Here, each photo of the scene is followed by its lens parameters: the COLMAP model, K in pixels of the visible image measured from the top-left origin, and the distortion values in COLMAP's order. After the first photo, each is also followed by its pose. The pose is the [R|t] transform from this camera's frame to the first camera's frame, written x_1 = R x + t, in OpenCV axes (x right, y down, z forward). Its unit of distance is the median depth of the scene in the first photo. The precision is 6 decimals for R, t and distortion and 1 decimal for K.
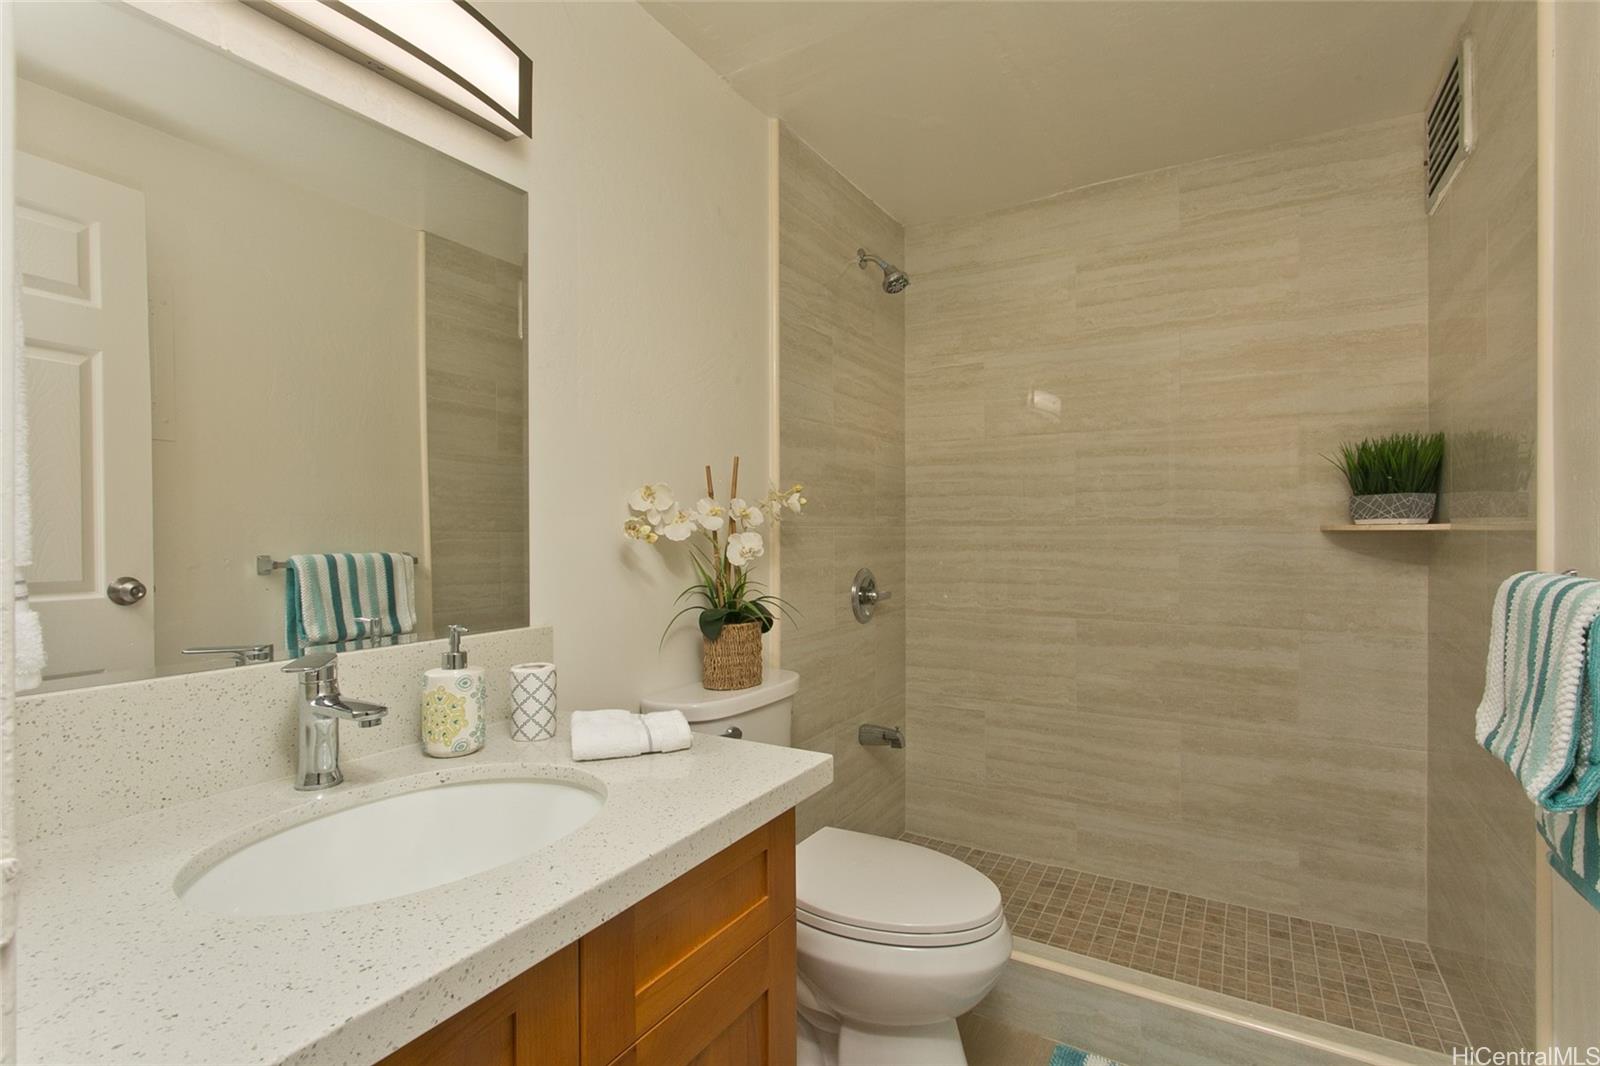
lens RADIAL K [[753.0, 0, 803.5], [0, 753.0, 536.0], [0, 0, 1]] dist [-0.001963, 0.001822]
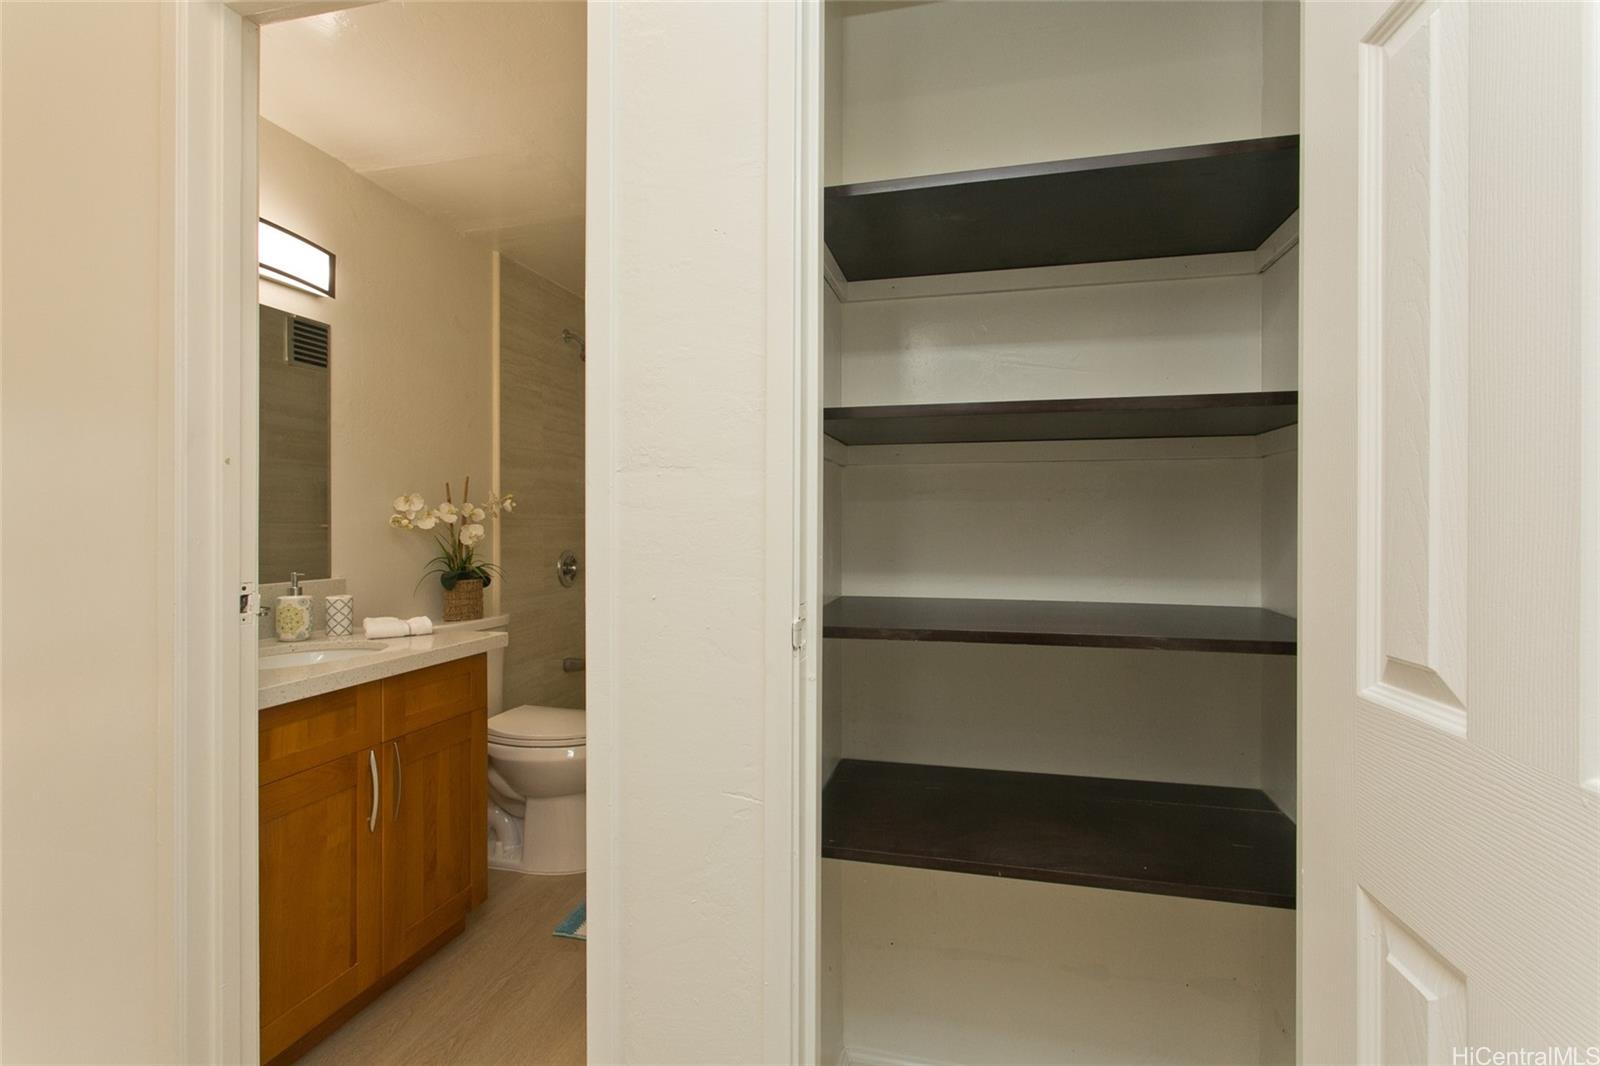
lens RADIAL K [[753.0, 0, 788.7], [0, 753.0, 533.8], [0, 0, 1]] dist [-0.001963, 0.001822]
pose [[0.961397, -0.000134, 0.275165, 0.132908], [-0.000542, 0.999997, 0.002380, 0.011600], [-0.275164, -0.002437, 0.961394, -0.748909]]
